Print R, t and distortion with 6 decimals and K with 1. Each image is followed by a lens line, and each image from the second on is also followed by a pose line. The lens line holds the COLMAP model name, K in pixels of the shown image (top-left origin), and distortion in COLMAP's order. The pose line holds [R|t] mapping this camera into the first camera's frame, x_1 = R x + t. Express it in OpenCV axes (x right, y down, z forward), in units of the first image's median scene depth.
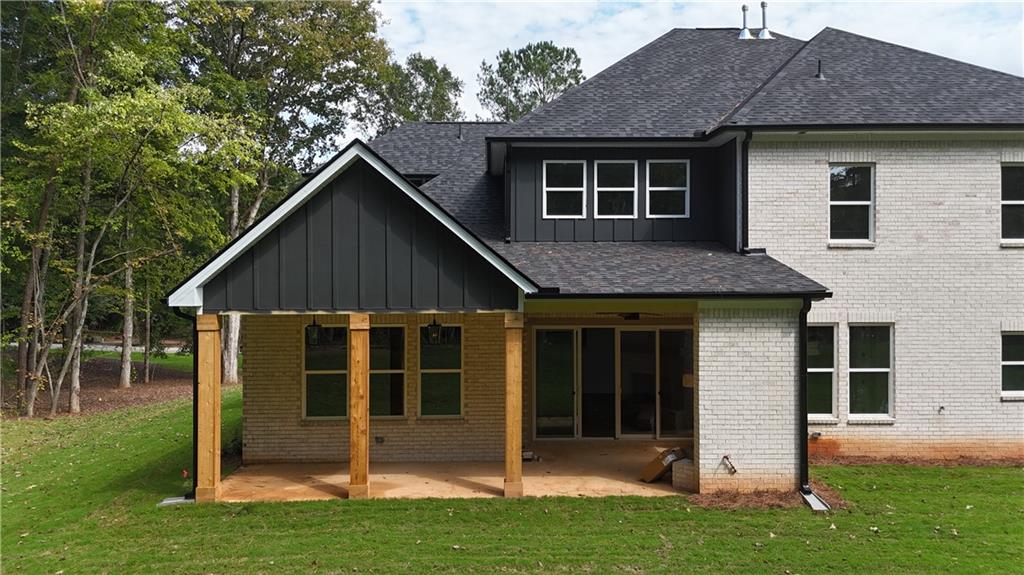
lens RADIAL K [[757.2, 0, 510.0], [0, 757.2, 288.2], [0, 0, 1]] dist [0.075401, -0.071496]
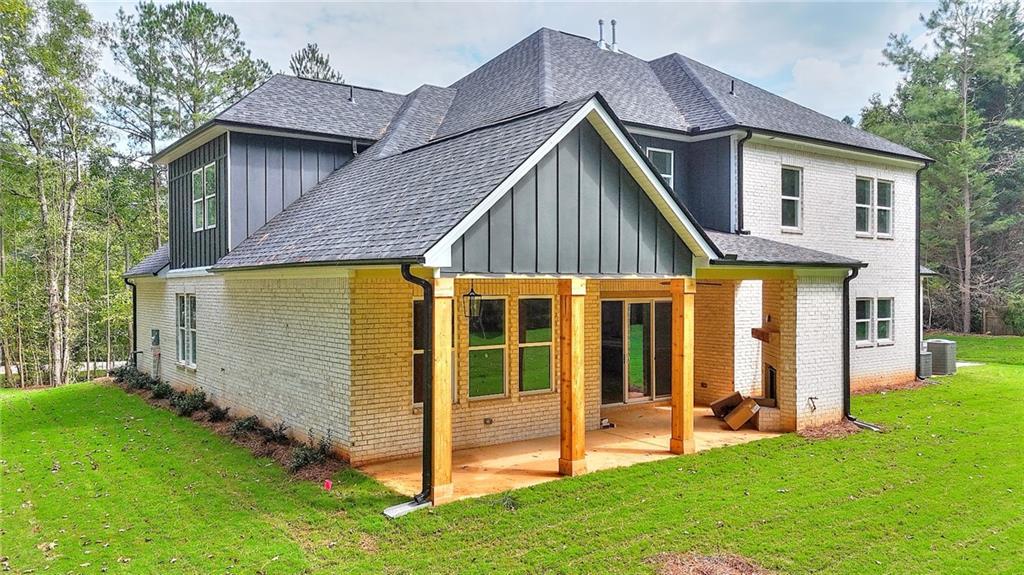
lens RADIAL K [[756.2, 0, 510.0], [0, 756.2, 289.9], [0, 0, 1]] dist [0.079314, -0.077565]
pose [[0.820795, -0.002516, 0.571217, -0.653389], [0.001277, 0.999996, 0.002570, 0.037016], [-0.571221, -0.001380, 0.820795, 0.227768]]
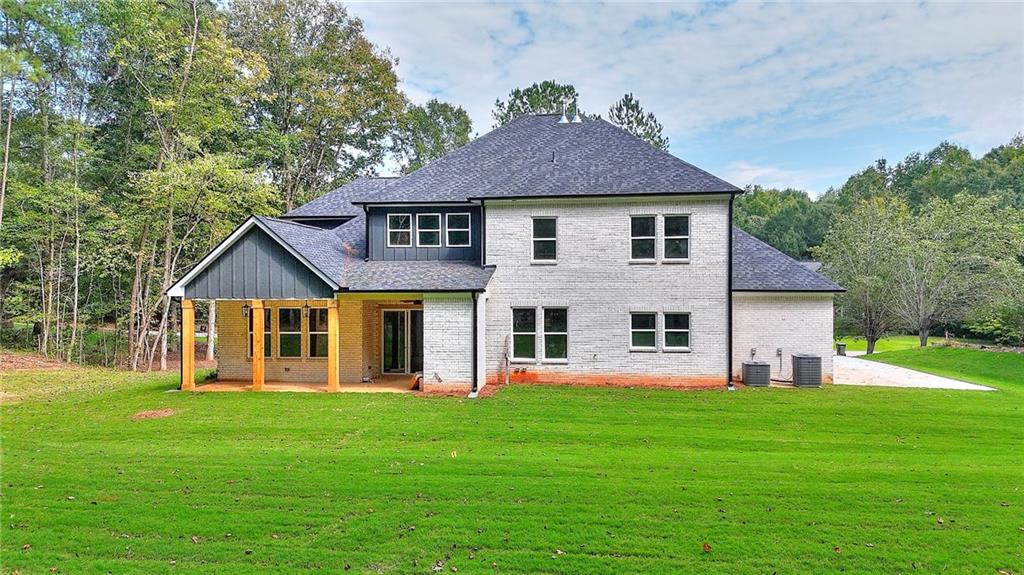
lens RADIAL K [[756.2, 0, 510.0], [0, 756.2, 289.9], [0, 0, 1]] dist [0.079314, -0.077565]
pose [[0.989634, 0.000219, -0.143611, 0.612348], [0.000288, 0.999994, 0.003513, -0.000067], [0.143611, -0.003518, 0.989628, -0.733020]]
